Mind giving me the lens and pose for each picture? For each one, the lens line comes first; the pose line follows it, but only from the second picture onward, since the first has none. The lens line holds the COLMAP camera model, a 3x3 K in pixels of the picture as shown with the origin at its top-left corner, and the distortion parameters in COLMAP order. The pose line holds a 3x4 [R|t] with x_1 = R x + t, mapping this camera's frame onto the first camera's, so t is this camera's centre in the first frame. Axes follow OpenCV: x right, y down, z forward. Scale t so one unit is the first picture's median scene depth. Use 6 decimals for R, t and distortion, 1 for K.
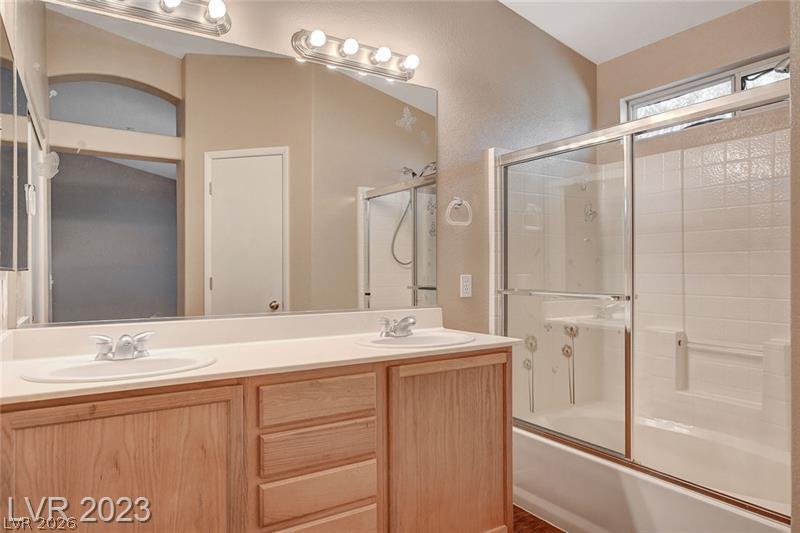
lens RADIAL K [[512.2, 0, 400.0], [0, 512.2, 266.5], [0, 0, 1]] dist [-0.001558, 0.001421]
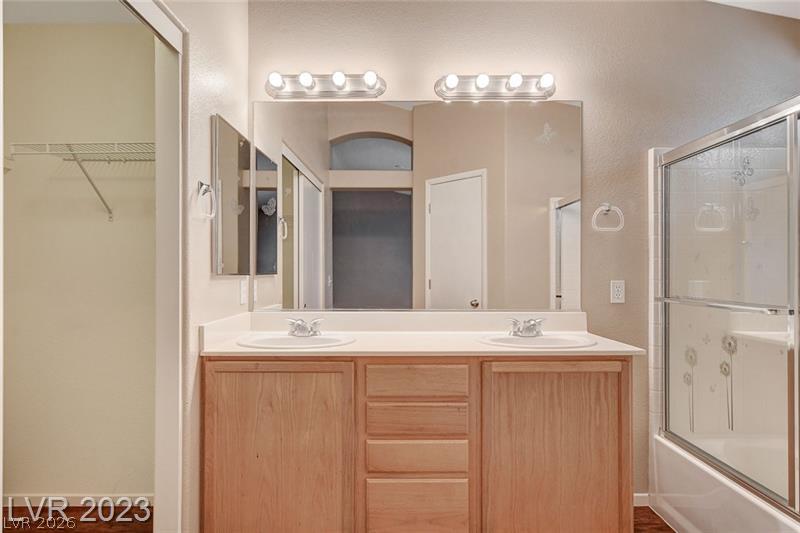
lens RADIAL K [[448.0, 0, 400.0], [0, 448.0, 266.5], [0, 0, 1]] dist [0.002924, -0.000075]
pose [[0.846283, -0.003179, -0.532723, 0.297439], [0.000578, 0.999987, -0.005048, -0.008534], [0.532733, 0.003964, 0.846274, 0.051104]]
